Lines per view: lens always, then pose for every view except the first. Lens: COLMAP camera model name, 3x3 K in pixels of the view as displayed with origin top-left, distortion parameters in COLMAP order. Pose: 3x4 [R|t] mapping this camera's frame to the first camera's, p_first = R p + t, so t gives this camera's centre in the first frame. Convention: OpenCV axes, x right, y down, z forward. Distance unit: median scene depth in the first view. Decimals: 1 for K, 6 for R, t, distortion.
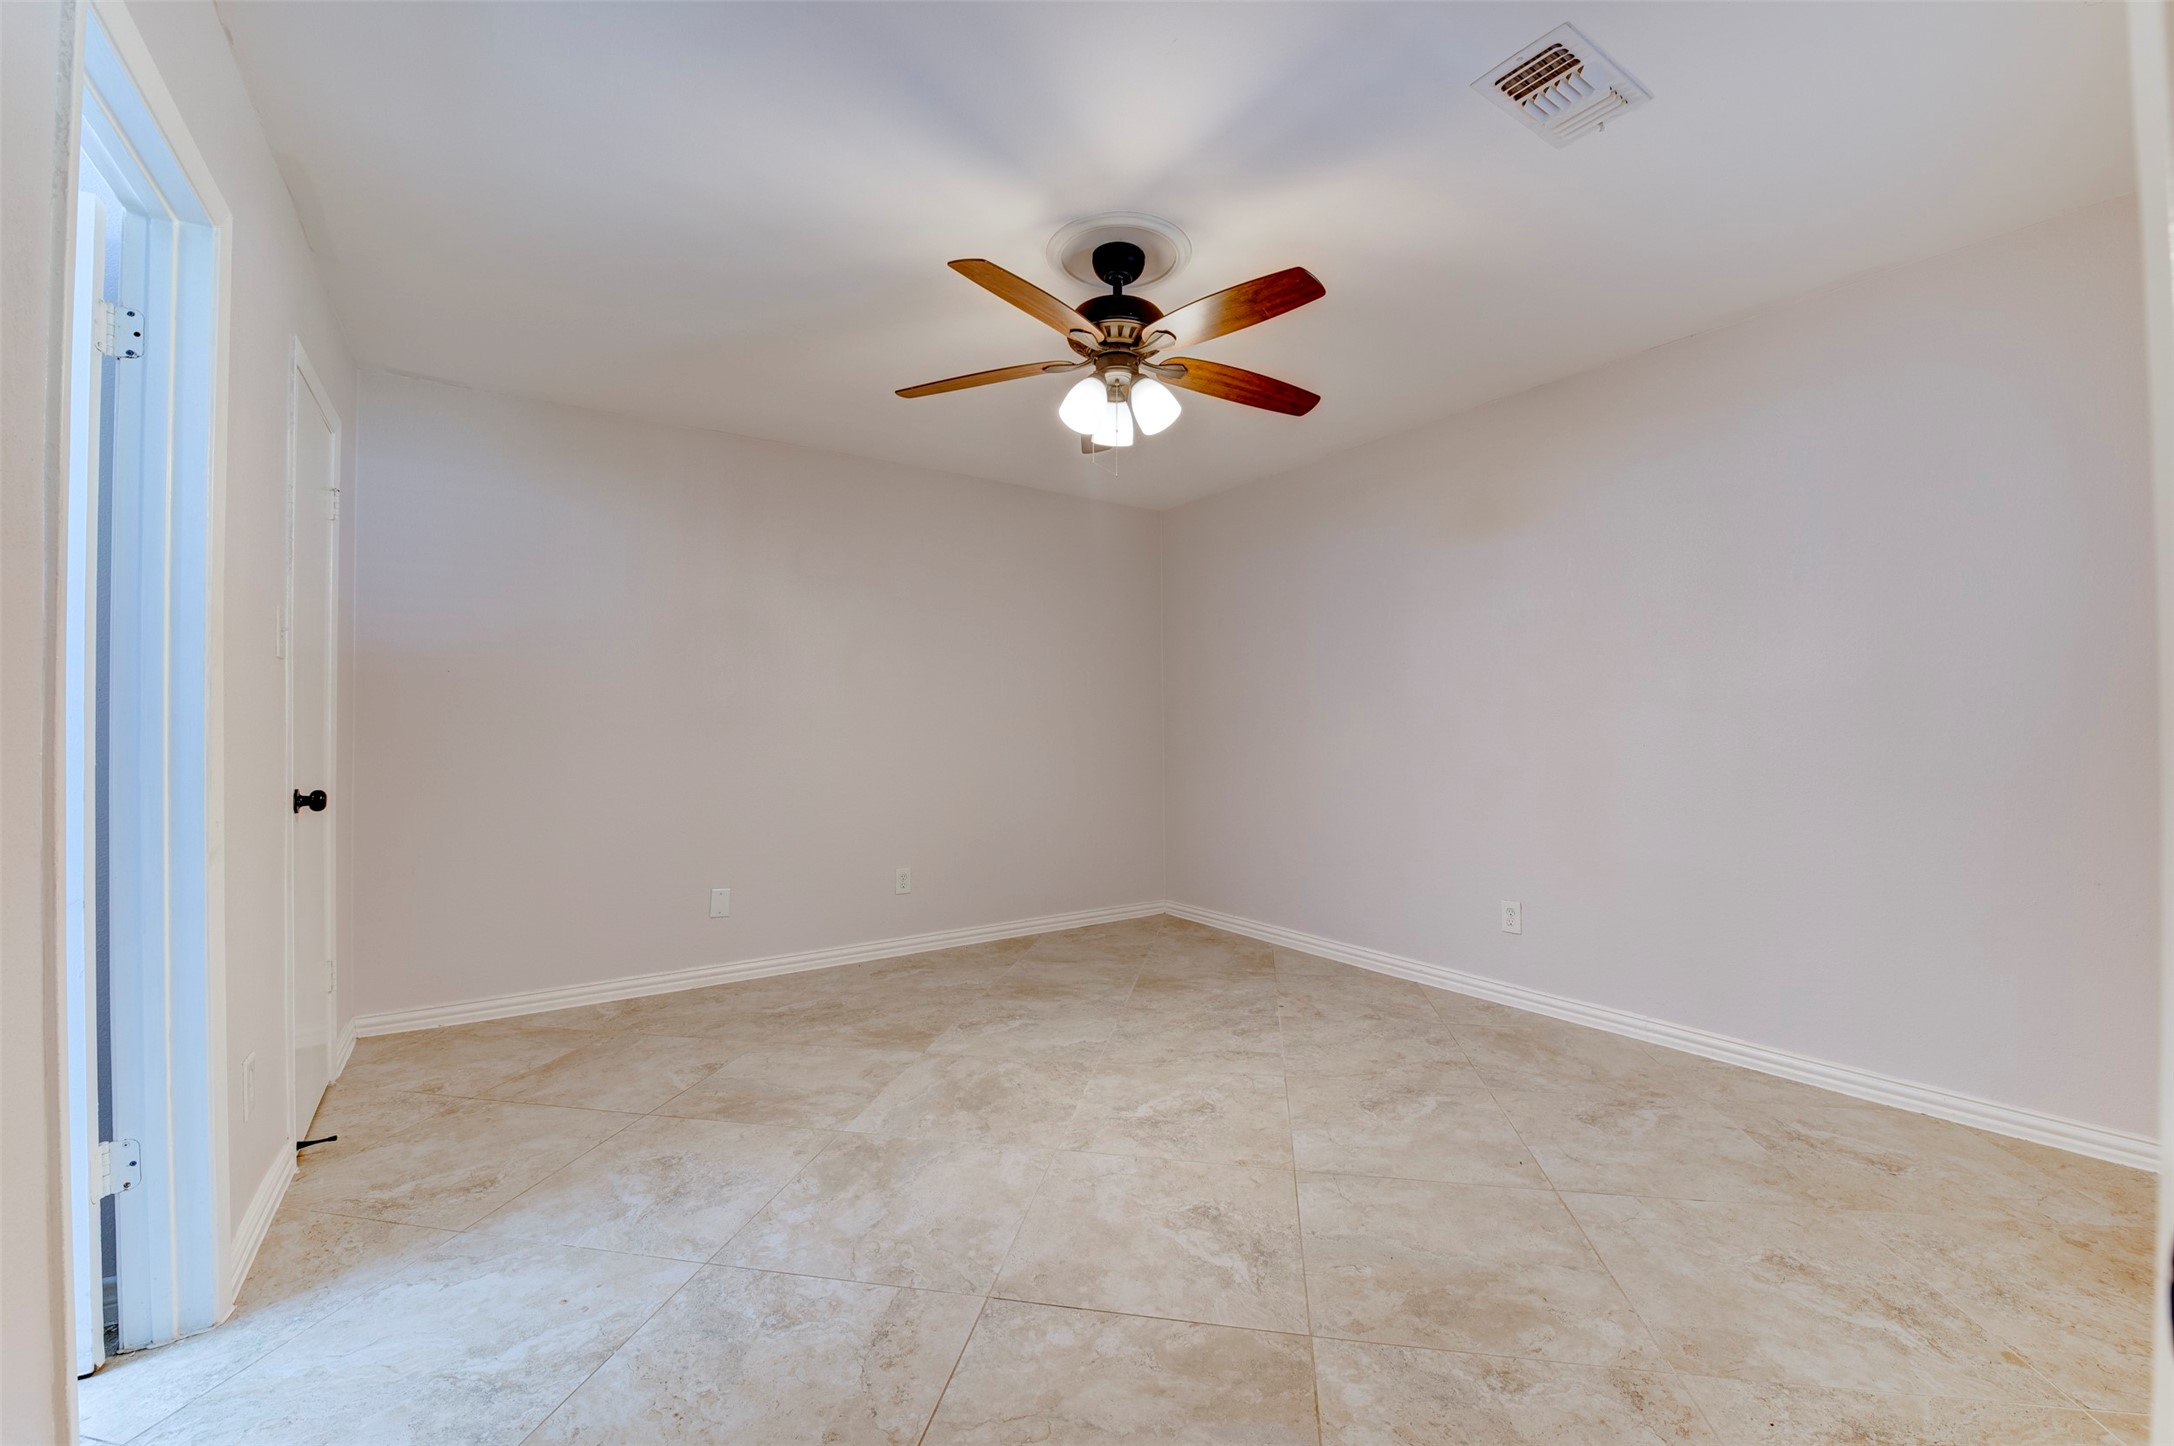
lens RADIAL K [[865.0, 0, 1087.9], [0, 865.0, 723.3], [0, 0, 1]] dist [-0.016861, -0.000293]
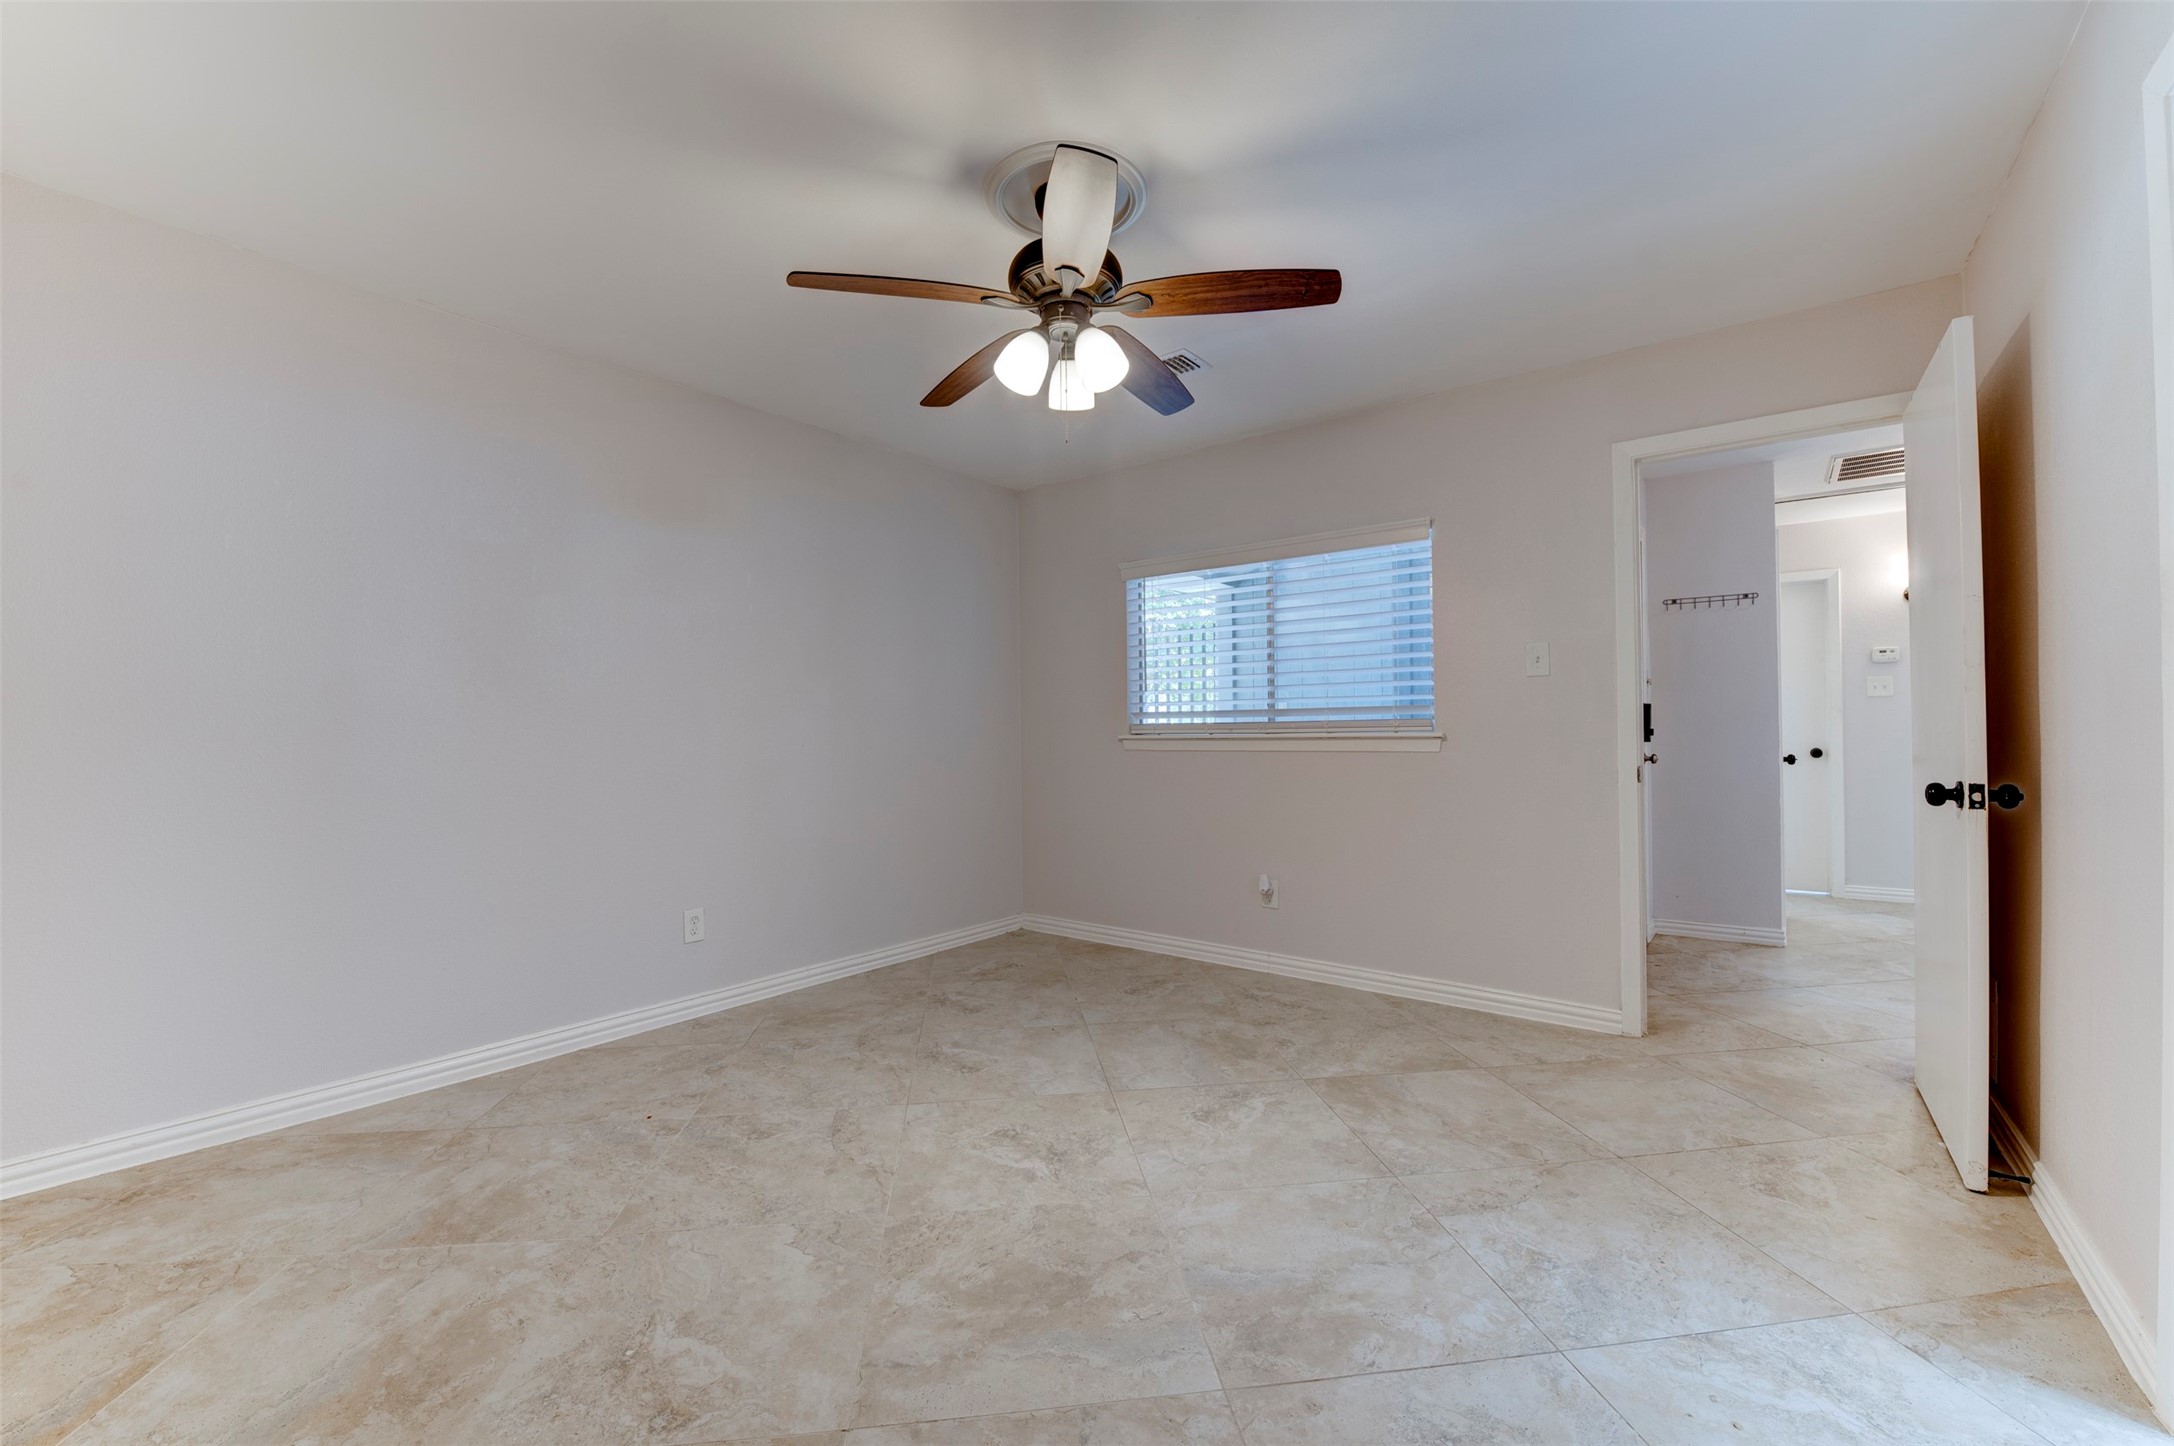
lens RADIAL K [[865.0, 0, 1087.3], [0, 865.0, 727.3], [0, 0, 1]] dist [-0.016861, -0.000293]
pose [[-0.304880, 0.009872, 0.952340, -1.123225], [-0.001677, 0.999939, -0.010902, 0.021450], [-0.952389, -0.004921, -0.304845, 1.720841]]
